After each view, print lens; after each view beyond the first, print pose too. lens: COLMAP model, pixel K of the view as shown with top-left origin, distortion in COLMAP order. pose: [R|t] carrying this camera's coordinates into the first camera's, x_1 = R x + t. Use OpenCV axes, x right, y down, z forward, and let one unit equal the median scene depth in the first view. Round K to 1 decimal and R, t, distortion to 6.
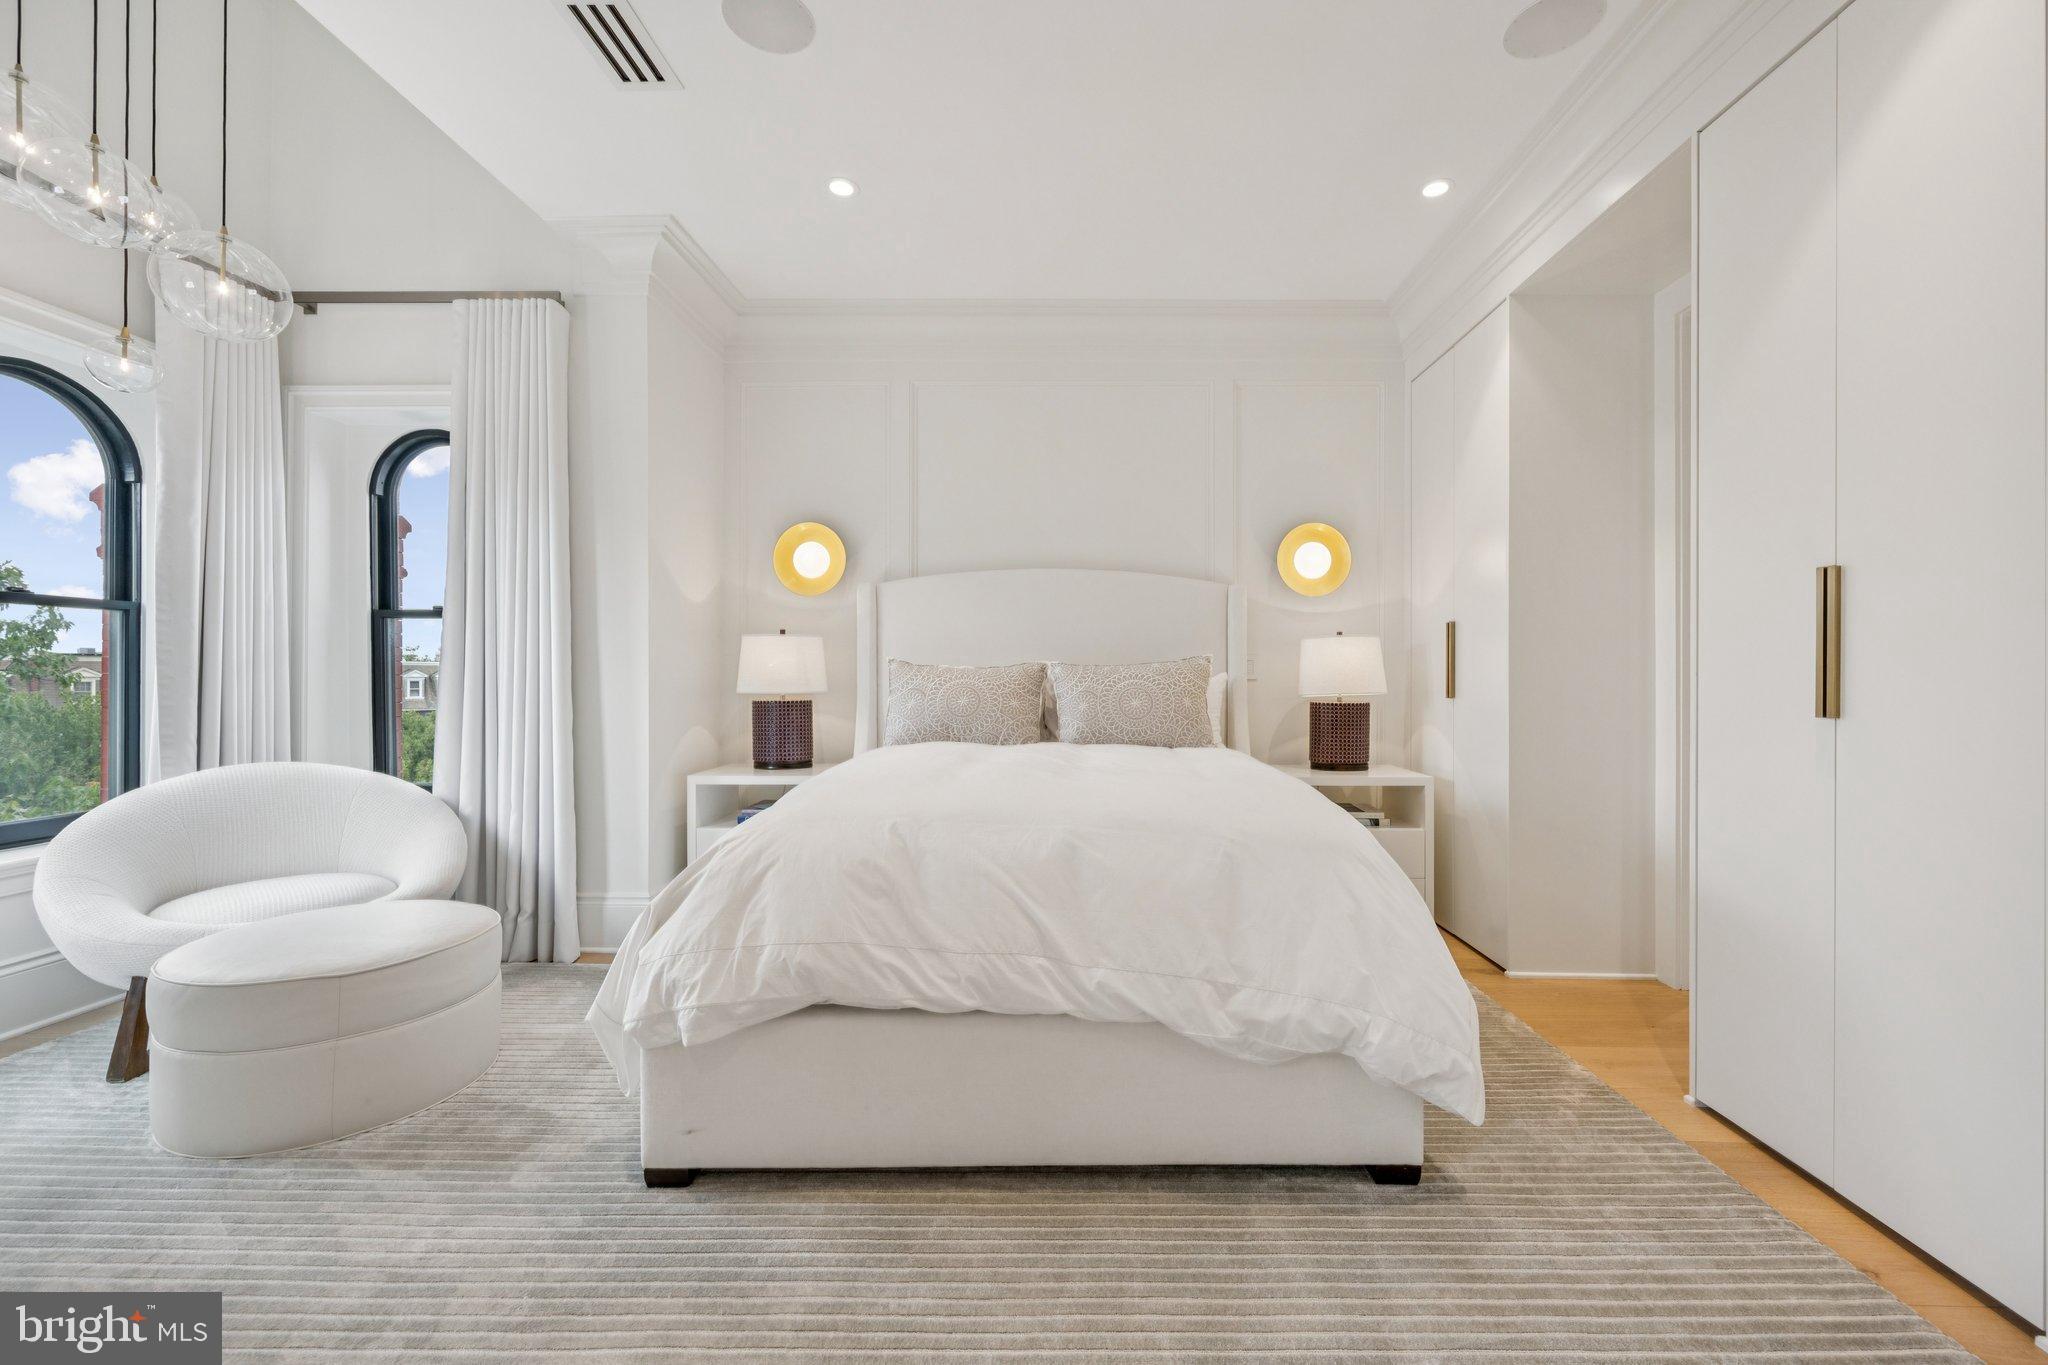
lens RADIAL K [[813.7, 0, 1030.4], [0, 813.7, 674.3], [0, 0, 1]] dist [-0.001986, 0.000014]
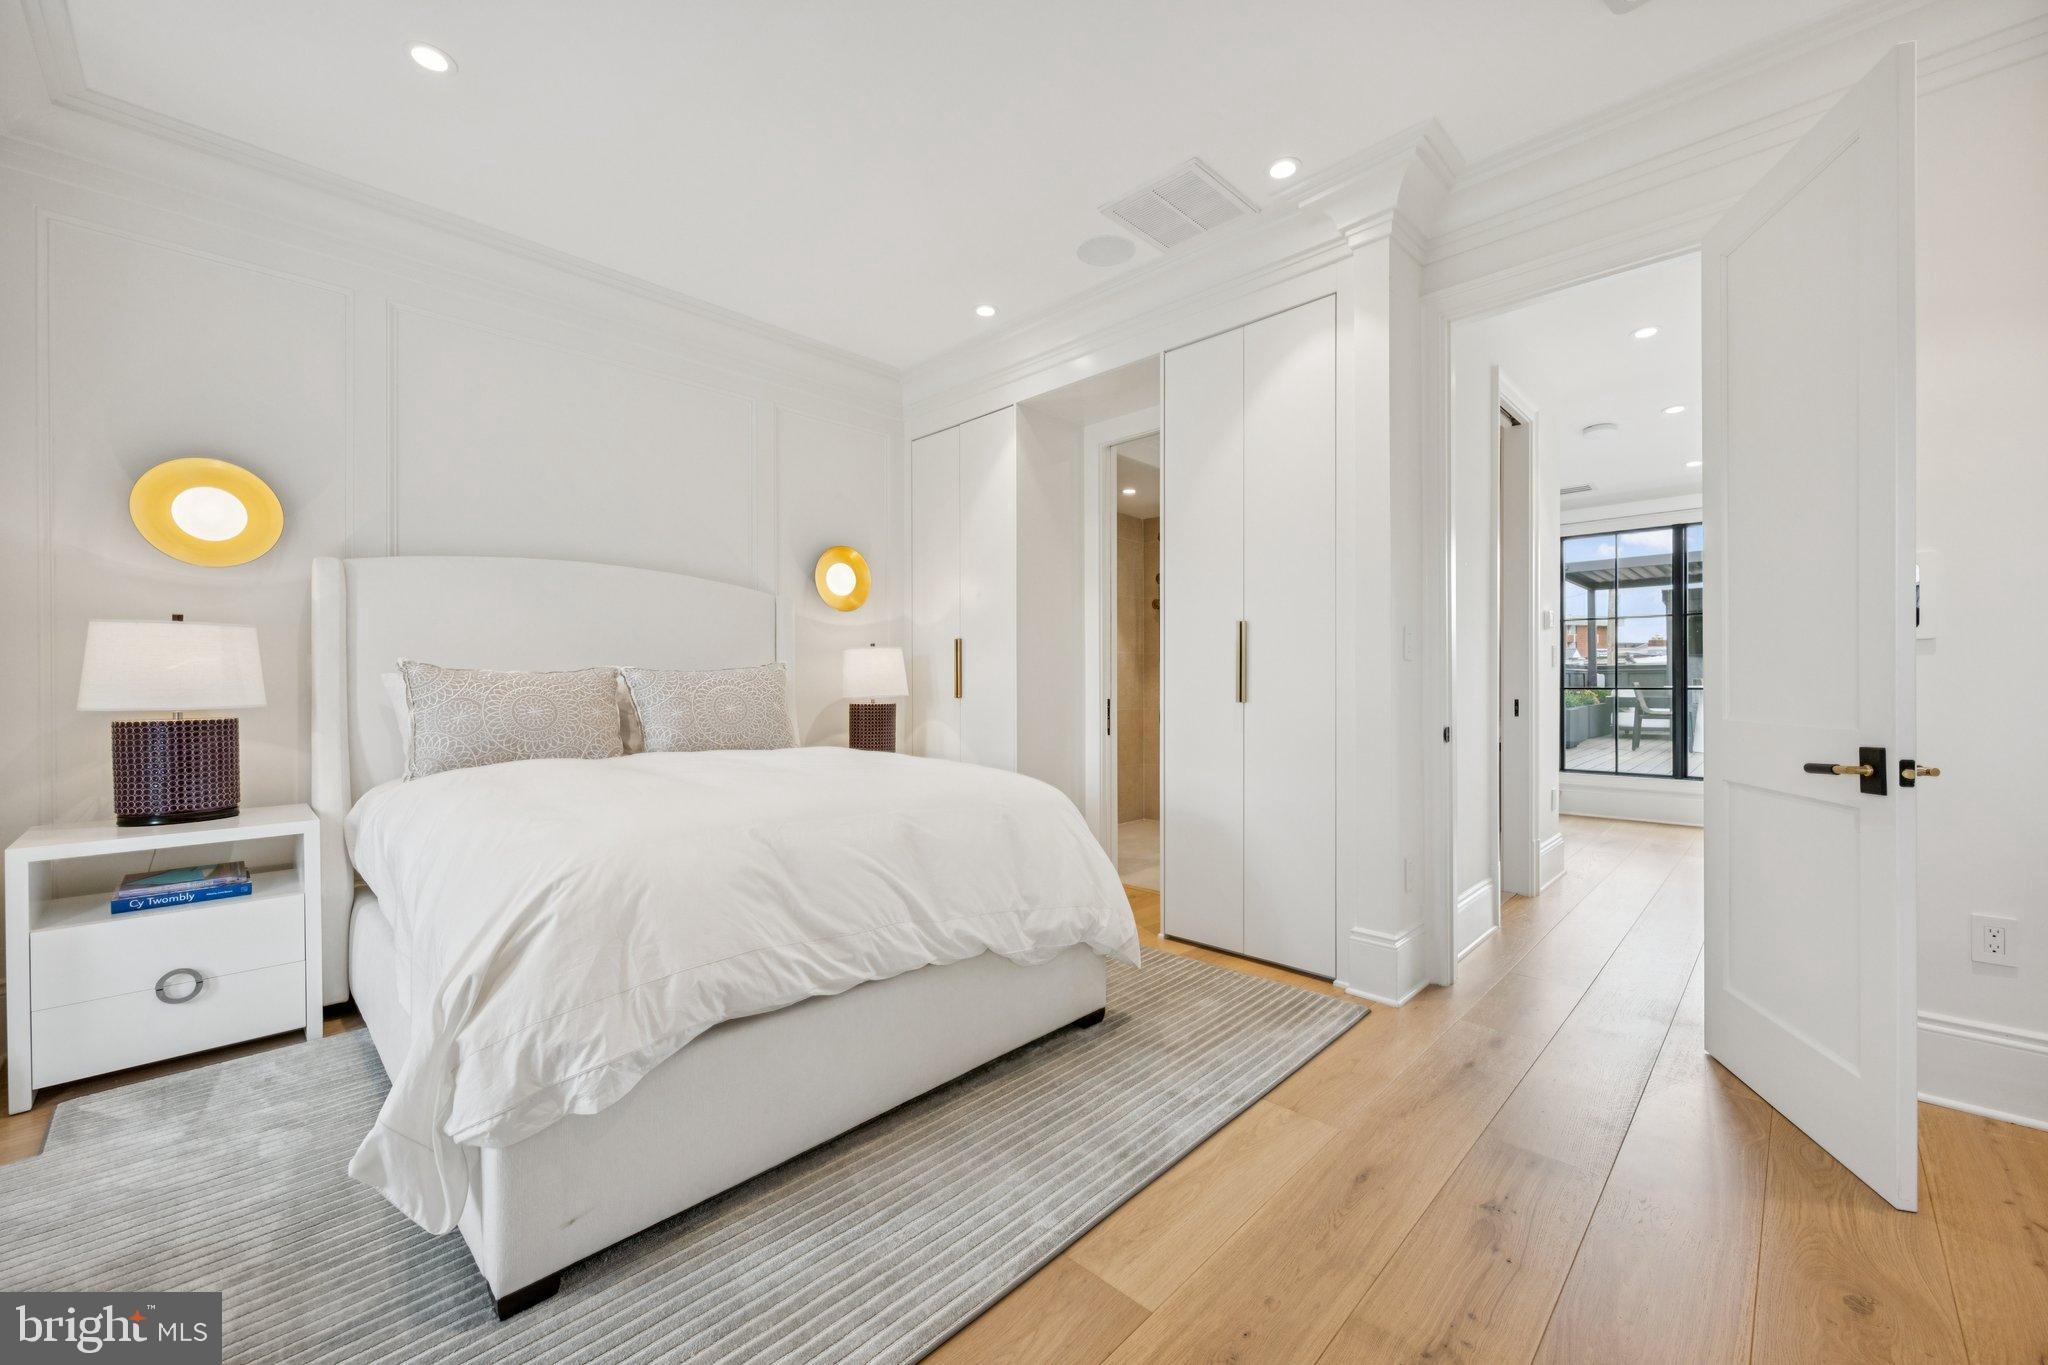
lens RADIAL K [[813.7, 0, 1030.4], [0, 813.7, 674.3], [0, 0, 1]] dist [-0.001986, 0.000014]
pose [[0.684431, 0.002245, 0.729074, -0.697938], [0.002122, 0.999985, -0.005072, -0.002010], [-0.729074, 0.005018, 0.684416, 0.068618]]
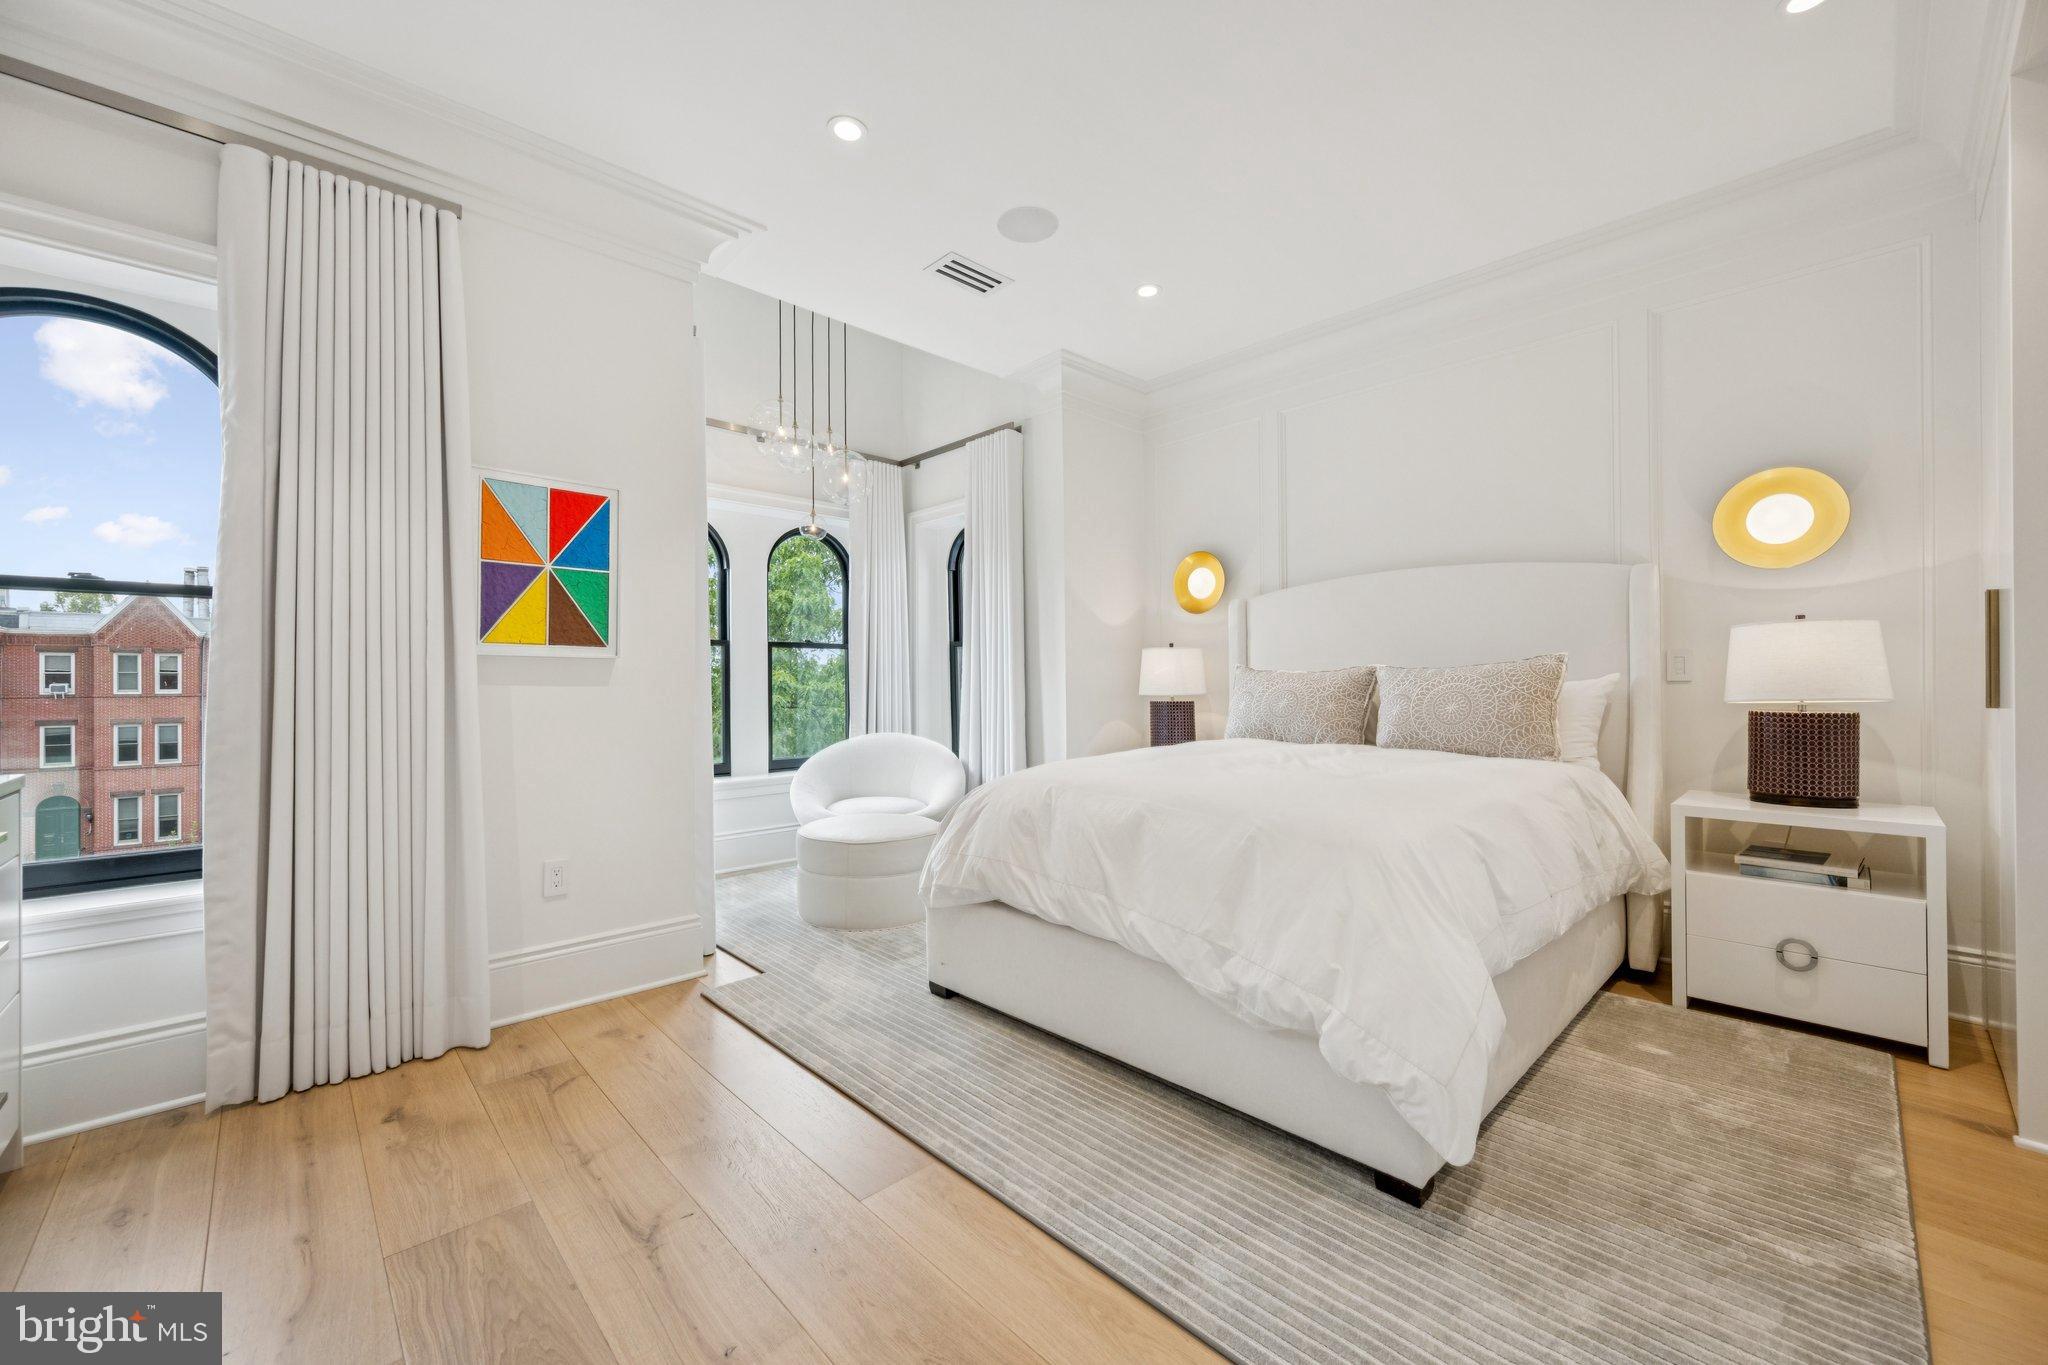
lens RADIAL K [[813.7, 0, 1030.4], [0, 813.7, 674.3], [0, 0, 1]] dist [-0.001986, 0.000014]
pose [[0.691071, -0.013040, -0.722669, 0.860397], [0.011188, 0.999910, -0.007343, -0.002620], [0.722700, -0.003010, 0.691155, 0.003305]]
